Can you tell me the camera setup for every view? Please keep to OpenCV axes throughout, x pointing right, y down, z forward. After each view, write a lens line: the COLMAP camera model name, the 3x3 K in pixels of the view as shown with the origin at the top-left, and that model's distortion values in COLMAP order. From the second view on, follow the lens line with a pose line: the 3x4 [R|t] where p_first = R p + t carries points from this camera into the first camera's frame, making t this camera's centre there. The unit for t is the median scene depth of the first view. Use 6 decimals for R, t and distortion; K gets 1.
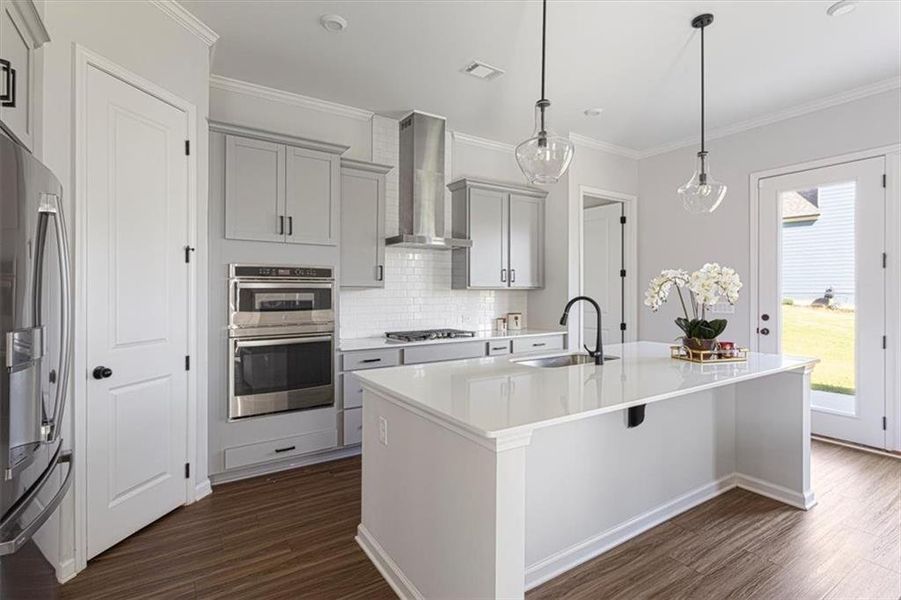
lens RADIAL K [[432.2, 0, 447.2], [0, 432.2, 296.6], [0, 0, 1]] dist [0.001029, 0.000335]
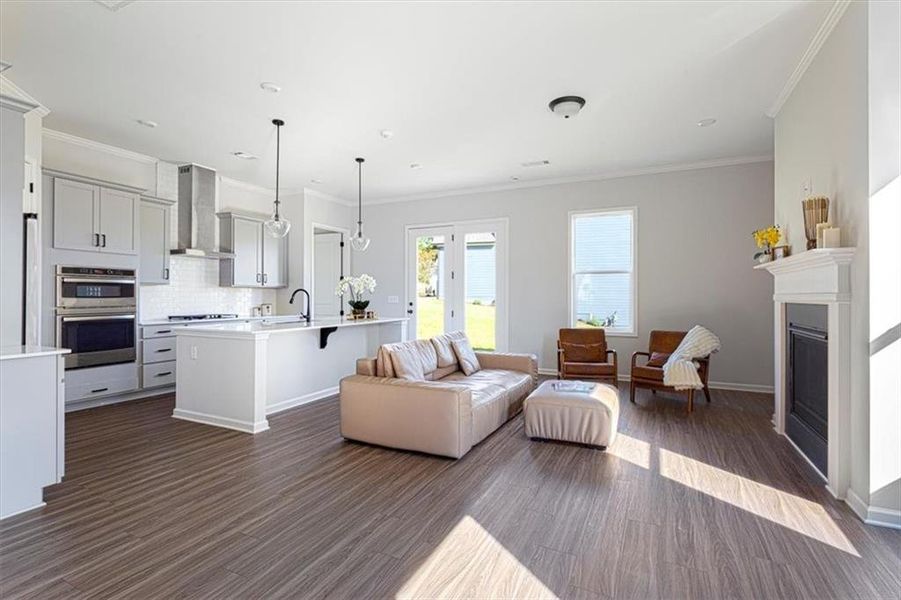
lens RADIAL K [[432.2, 0, 447.2], [0, 432.2, 296.6], [0, 0, 1]] dist [0.001029, 0.000335]
pose [[0.857863, 0.003052, 0.513869, -0.092999], [0.002934, 0.999937, -0.010837, 0.040143], [-0.513870, 0.010804, 0.857800, -0.735578]]
